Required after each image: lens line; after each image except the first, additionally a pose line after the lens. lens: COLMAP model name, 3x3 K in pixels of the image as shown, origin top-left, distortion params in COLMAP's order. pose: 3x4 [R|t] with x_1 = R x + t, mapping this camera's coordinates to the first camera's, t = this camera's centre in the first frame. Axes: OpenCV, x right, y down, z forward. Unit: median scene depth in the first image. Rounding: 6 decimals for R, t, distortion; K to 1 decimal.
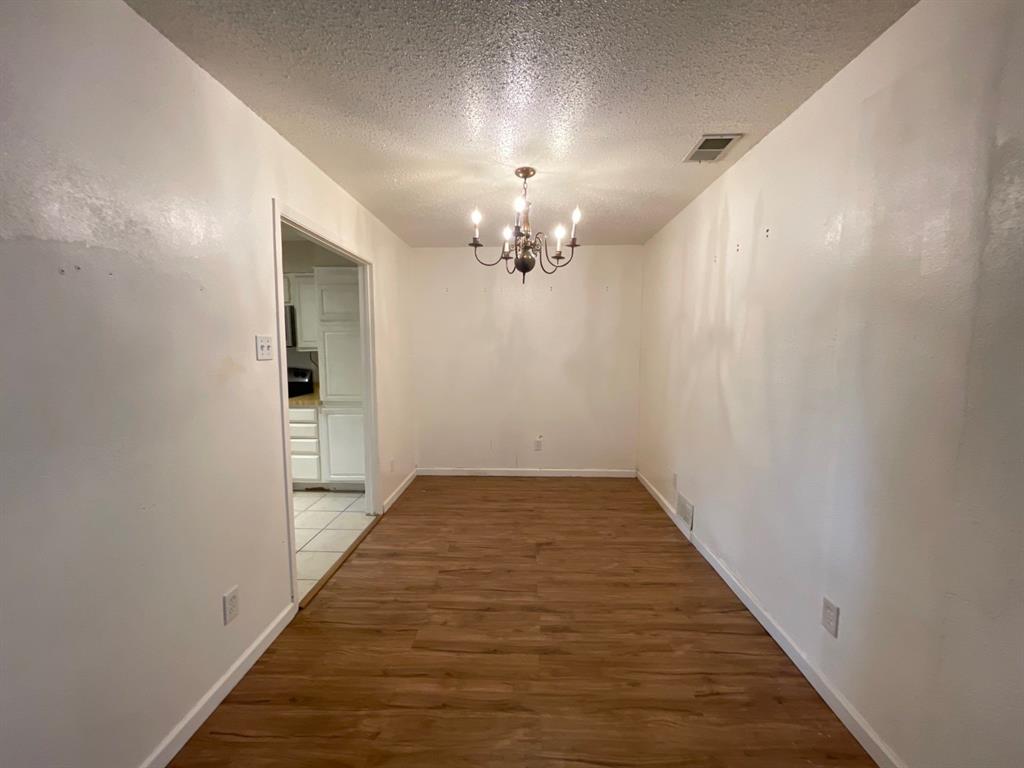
lens RADIAL K [[417.9, 0, 513.1], [0, 417.9, 384.5], [0, 0, 1]] dist [0.000170, 0.000016]
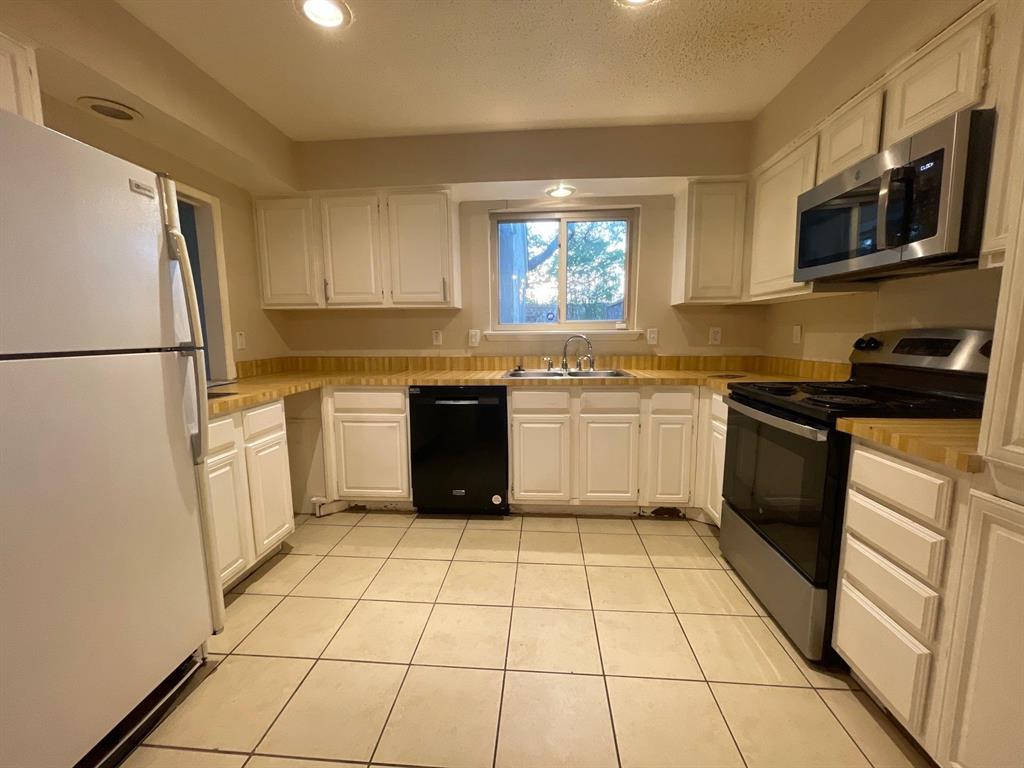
lens RADIAL K [[417.9, 0, 511.6], [0, 417.9, 384.1], [0, 0, 1]] dist [0.000170, 0.000016]
pose [[-0.046367, 0.131261, -0.990263, -0.211254], [-0.082907, 0.987403, 0.134764, -0.012703], [0.995478, 0.088349, -0.034901, 0.733318]]
